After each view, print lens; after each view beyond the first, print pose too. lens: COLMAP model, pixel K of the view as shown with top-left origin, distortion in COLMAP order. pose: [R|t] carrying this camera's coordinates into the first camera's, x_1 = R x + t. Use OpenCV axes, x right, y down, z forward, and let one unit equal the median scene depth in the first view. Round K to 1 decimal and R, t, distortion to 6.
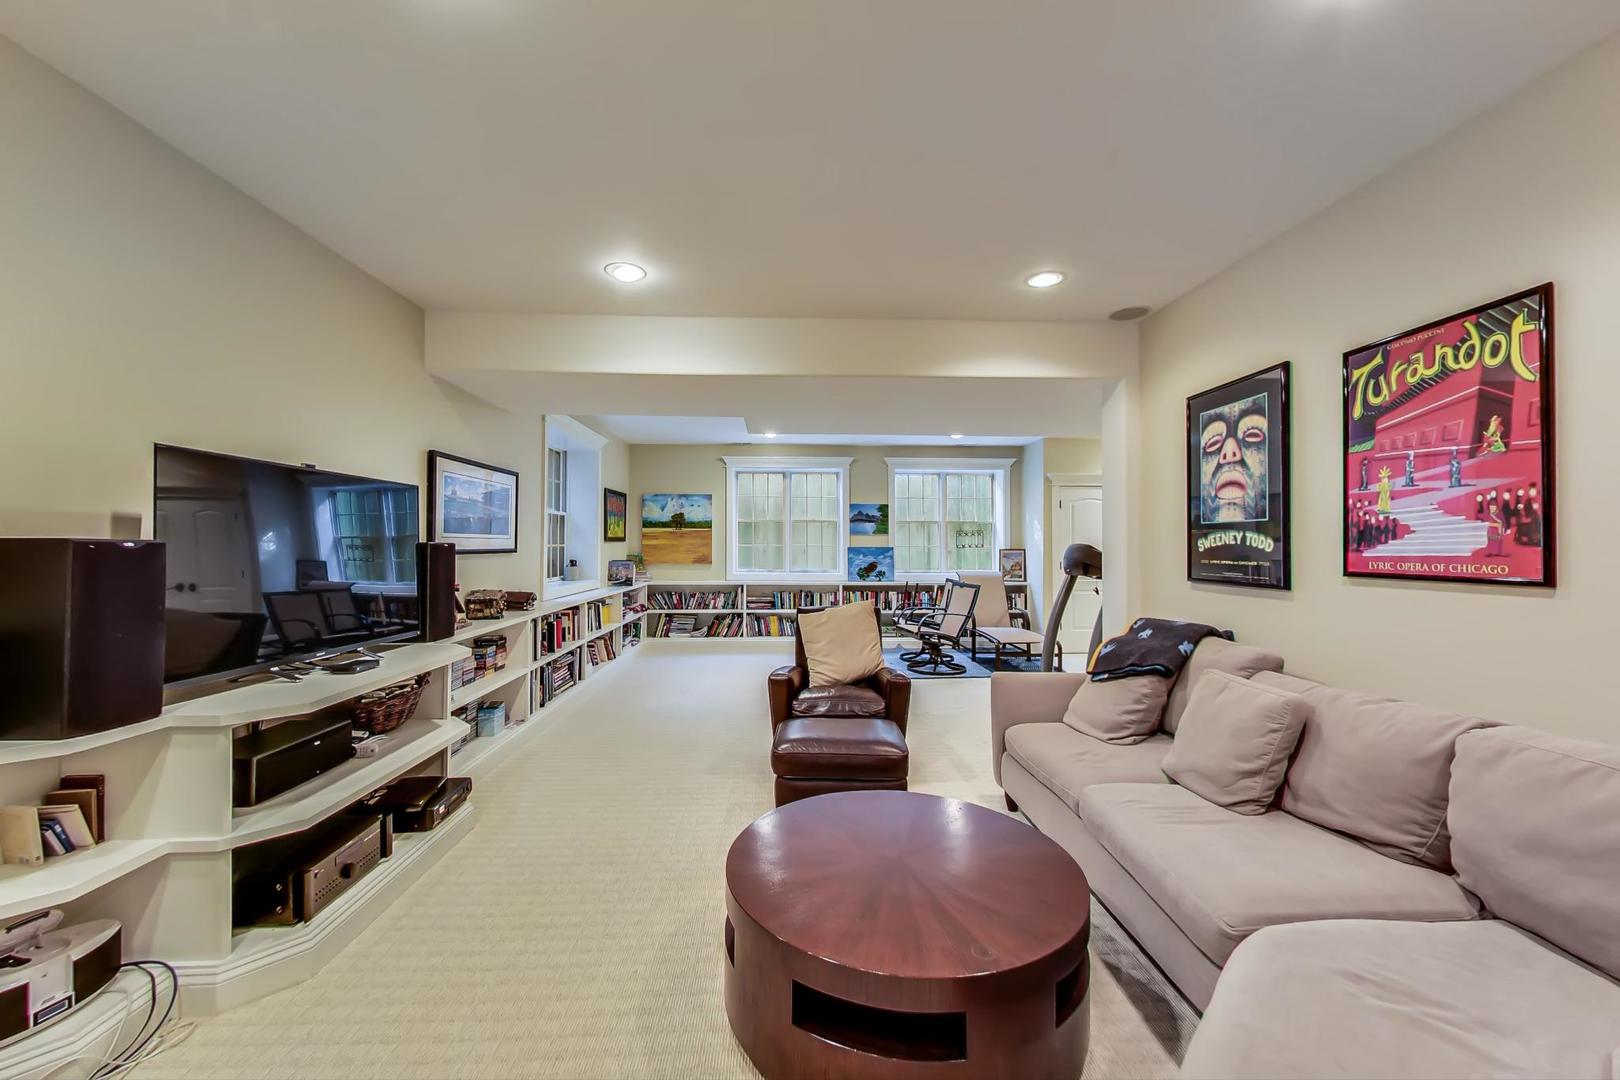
lens RADIAL K [[638.7, 0, 814.9], [0, 638.7, 543.7], [0, 0, 1]] dist [0.001690, 0.000141]
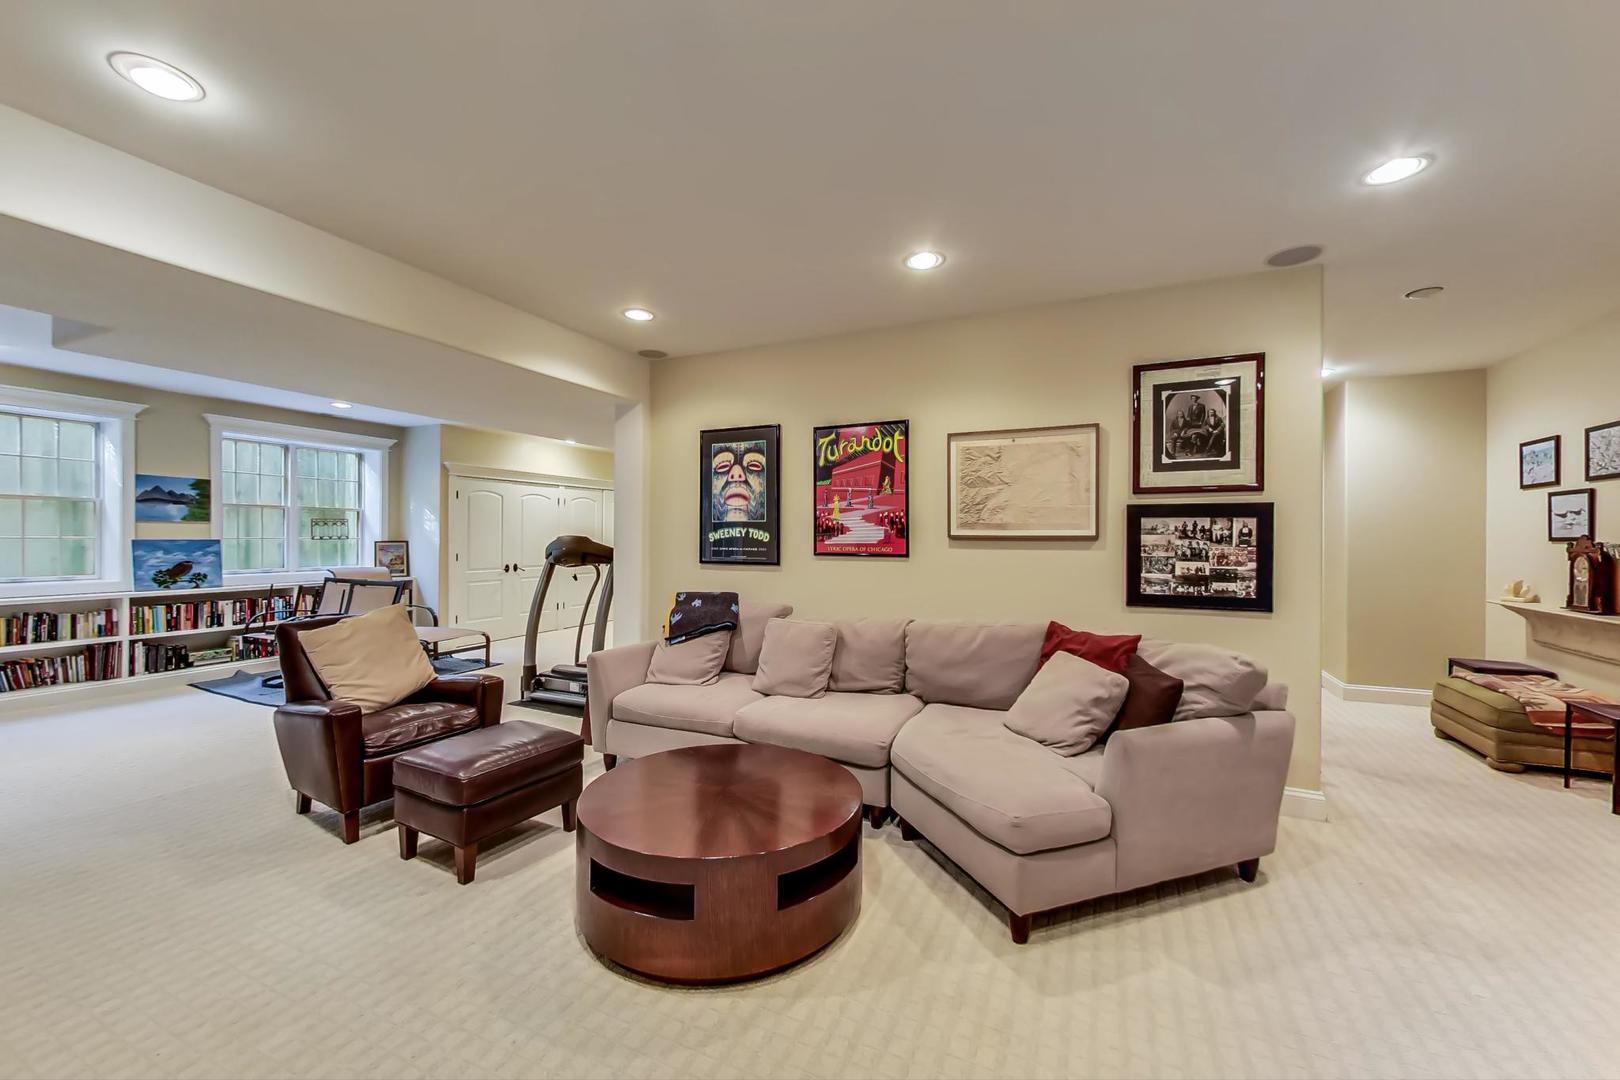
lens RADIAL K [[639.6, 0, 814.7], [0, 639.6, 521.3], [0, 0, 1]] dist [0.025289, -0.000034]
pose [[0.462308, 0.018694, 0.886522, -0.588925], [-0.002527, 0.999801, -0.019765, -0.005997], [-0.886716, 0.006897, 0.462264, 0.158292]]
